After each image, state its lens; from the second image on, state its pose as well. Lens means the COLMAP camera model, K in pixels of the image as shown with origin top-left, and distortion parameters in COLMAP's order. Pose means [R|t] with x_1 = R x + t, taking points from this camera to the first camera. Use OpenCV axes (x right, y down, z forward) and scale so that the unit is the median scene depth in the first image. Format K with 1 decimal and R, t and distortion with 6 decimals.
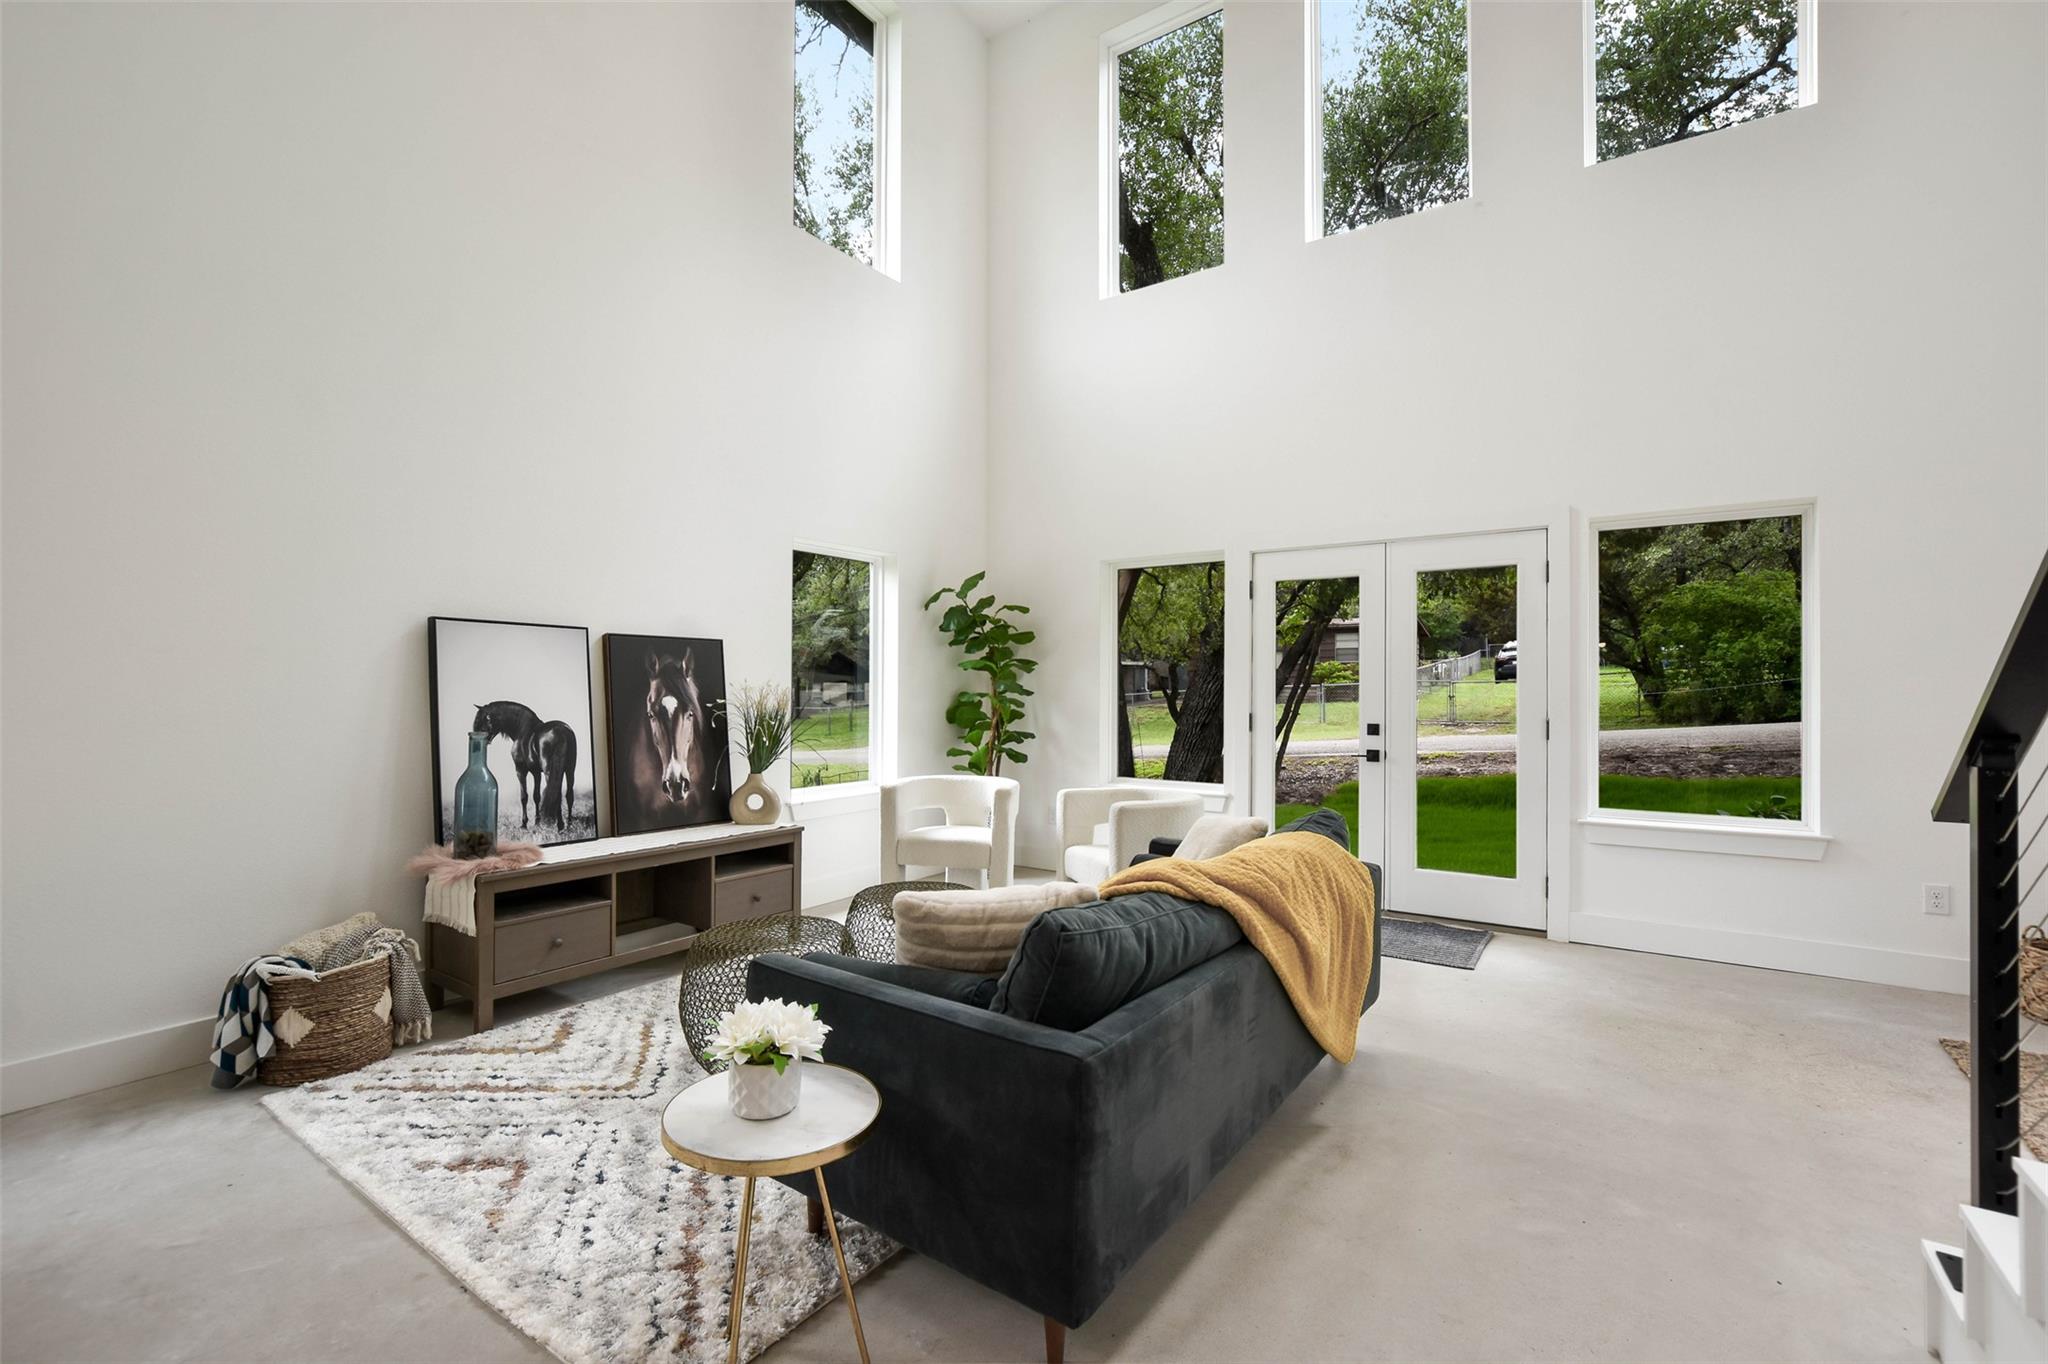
lens RADIAL K [[890.9, 0, 1026.3], [0, 890.9, 683.4], [0, 0, 1]] dist [-0.012827, 0.000352]
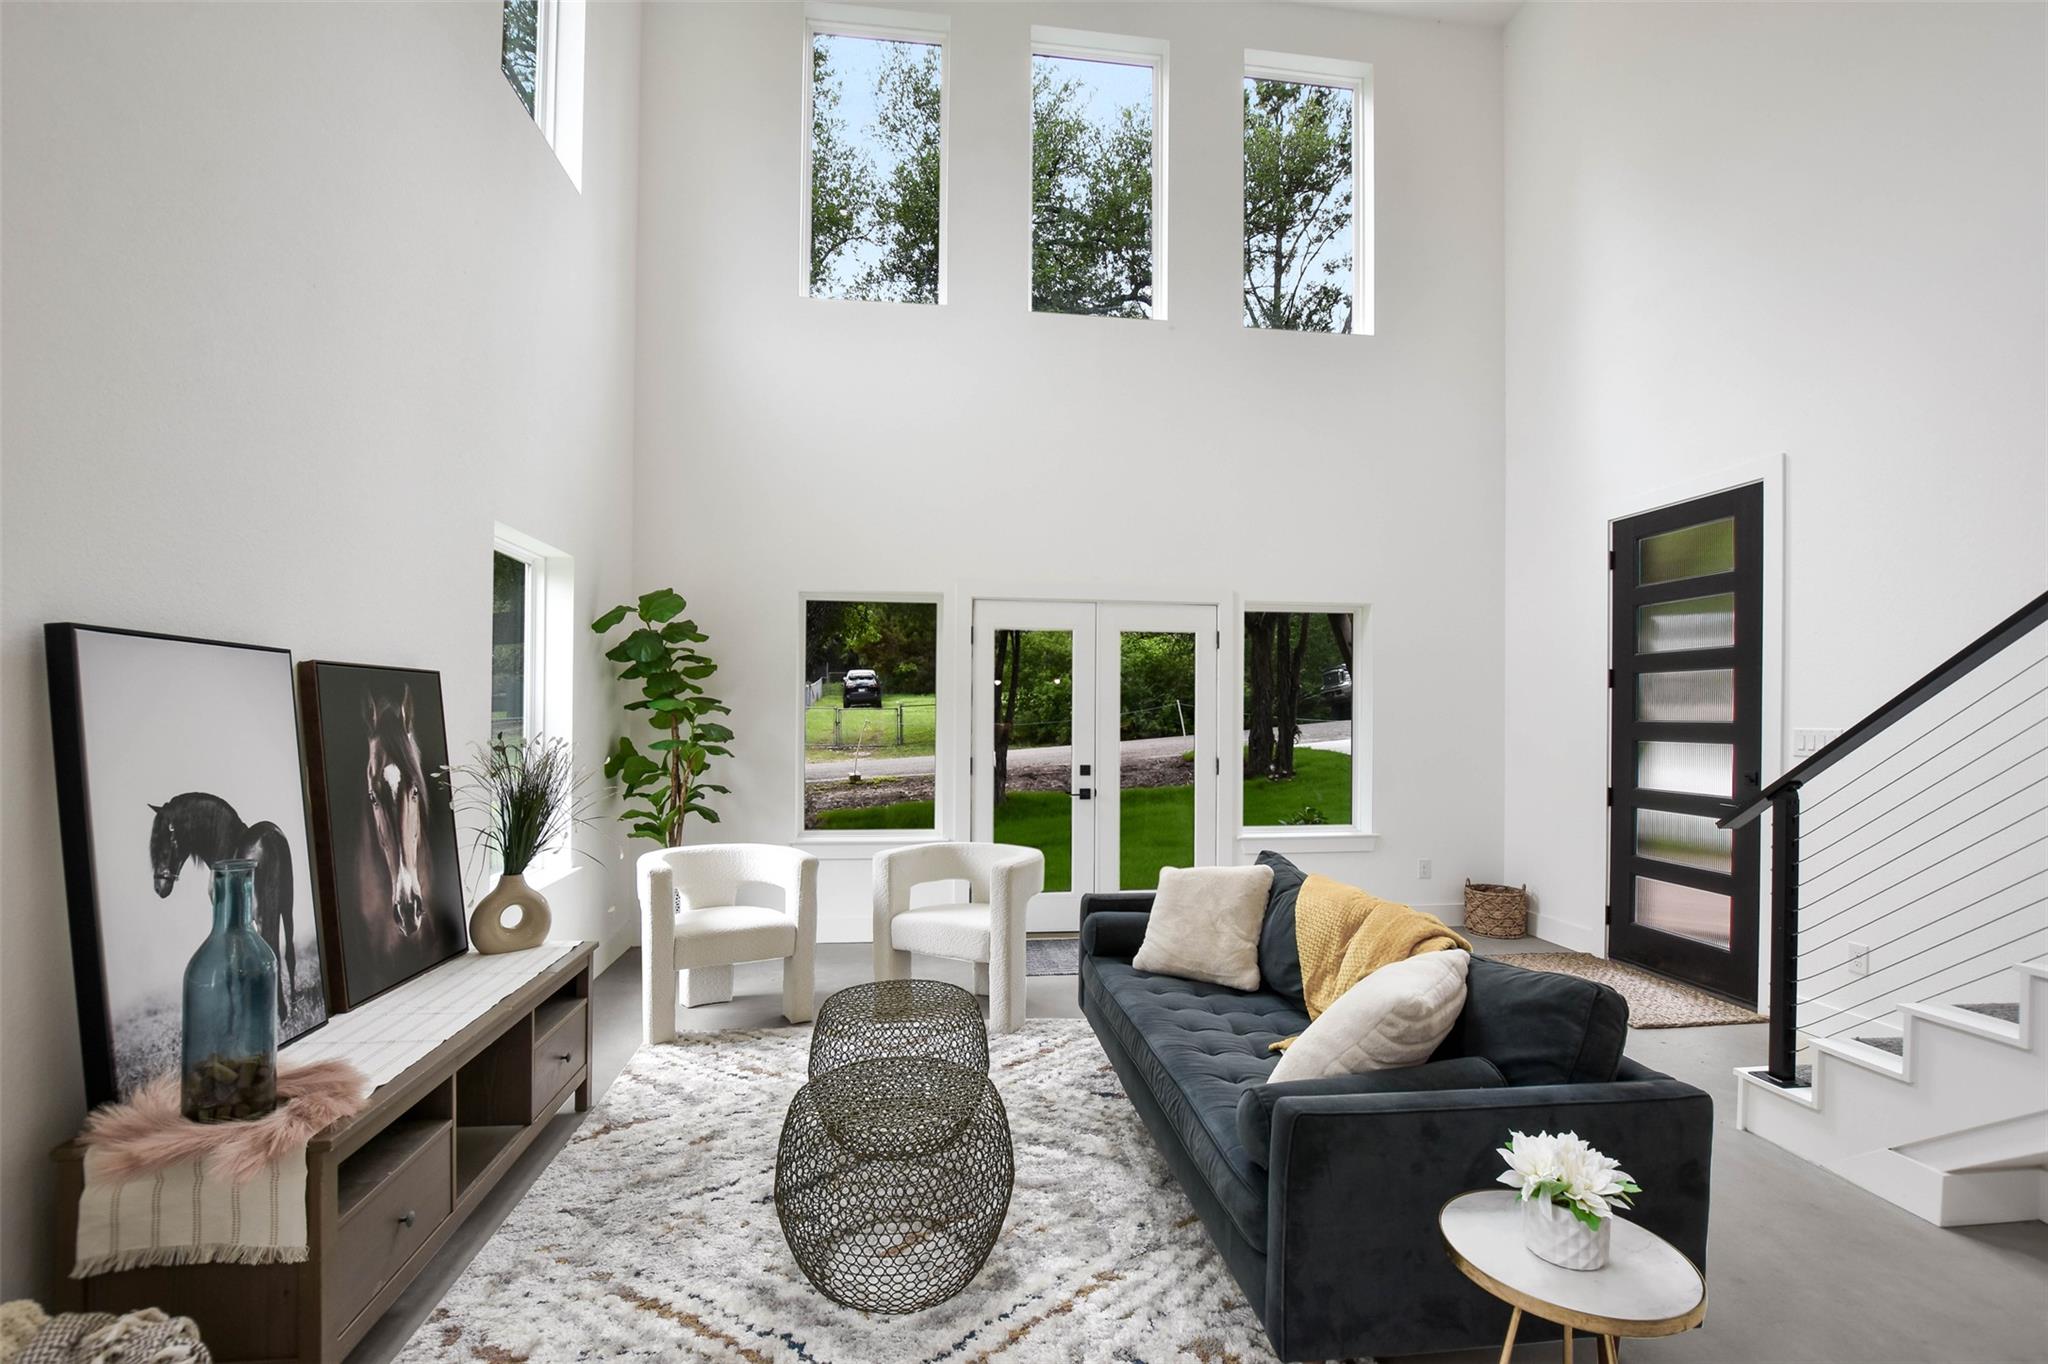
lens RADIAL K [[896.0, 0, 1014.5], [0, 896.0, 711.3], [0, 0, 1]] dist [-0.021542, 0.000045]
pose [[0.746151, 0.005337, 0.665756, -0.480679], [-0.010309, 0.999941, 0.003538, -0.028372], [-0.665697, -0.009504, 0.746161, 0.256326]]
